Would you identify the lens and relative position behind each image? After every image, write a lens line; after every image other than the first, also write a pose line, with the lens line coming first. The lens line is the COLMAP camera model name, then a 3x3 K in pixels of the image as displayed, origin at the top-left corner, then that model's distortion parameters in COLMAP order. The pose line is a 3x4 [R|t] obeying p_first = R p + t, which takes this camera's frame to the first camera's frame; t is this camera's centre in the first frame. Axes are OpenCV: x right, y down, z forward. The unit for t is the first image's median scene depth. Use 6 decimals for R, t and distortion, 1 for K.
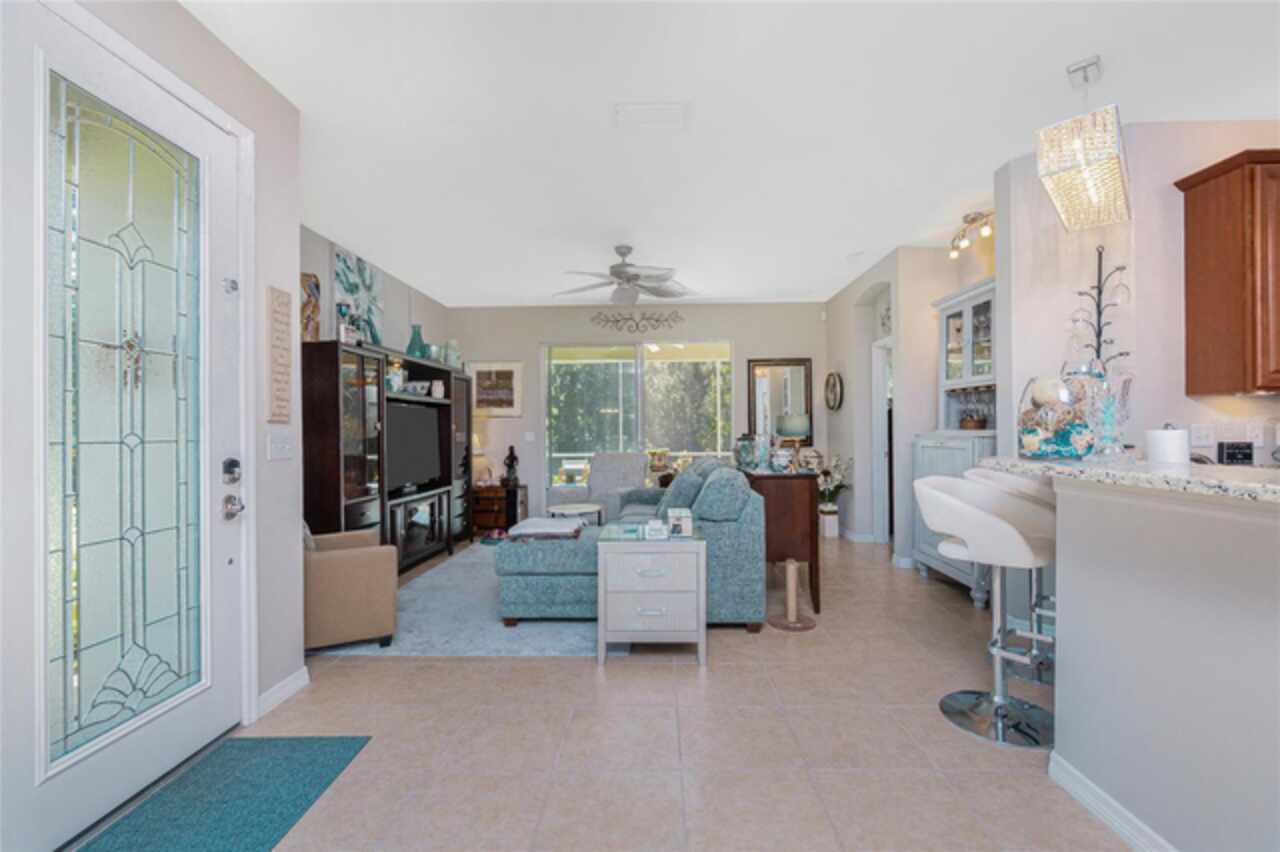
lens RADIAL K [[546.3, 0, 644.2], [0, 546.3, 425.6], [0, 0, 1]] dist [-0.002211, 0.000407]
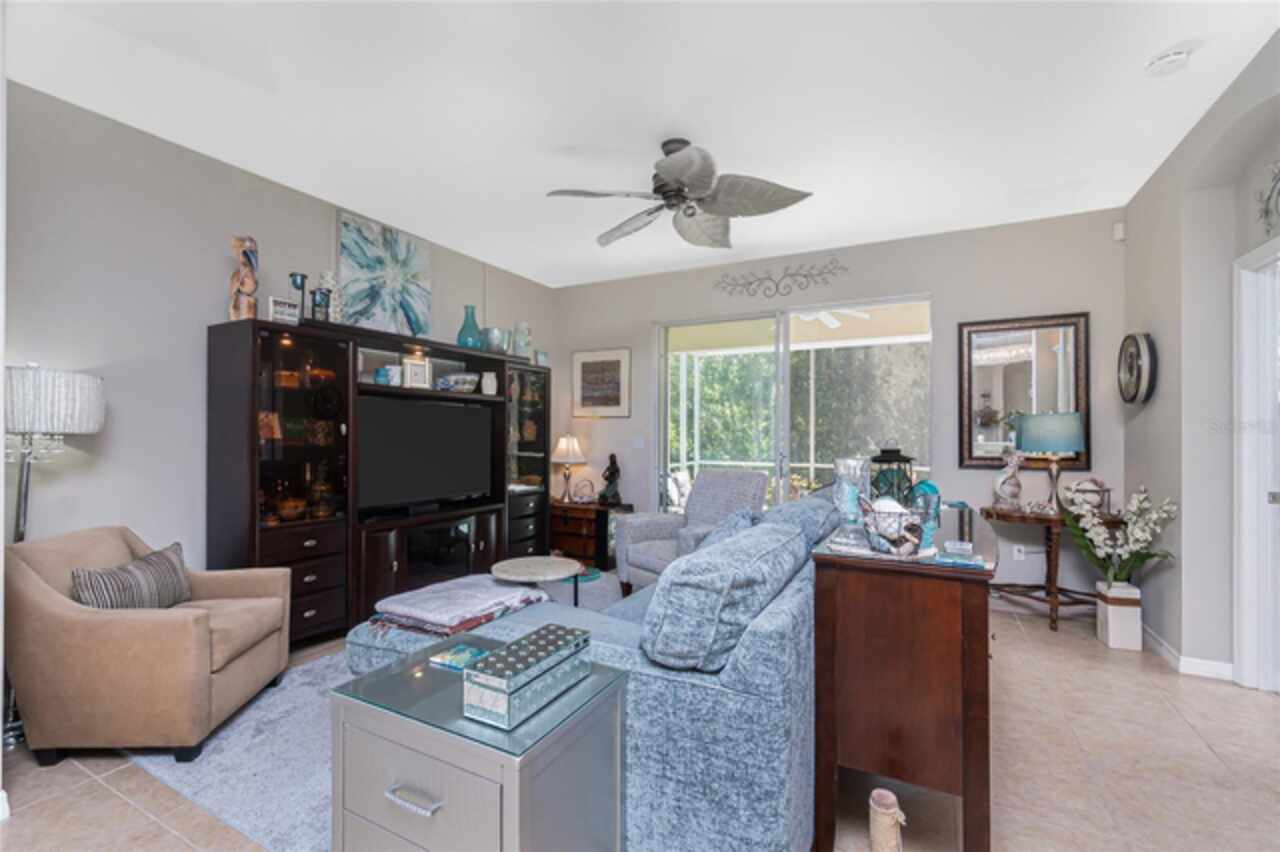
lens RADIAL K [[546.3, 0, 635.4], [0, 546.3, 434.0], [0, 0, 1]] dist [-0.002211, 0.000407]
pose [[0.895251, 0.012479, -0.445387, 0.154814], [-0.007107, 0.999880, 0.013729, -0.003656], [0.445505, -0.009126, 0.895233, 0.328444]]
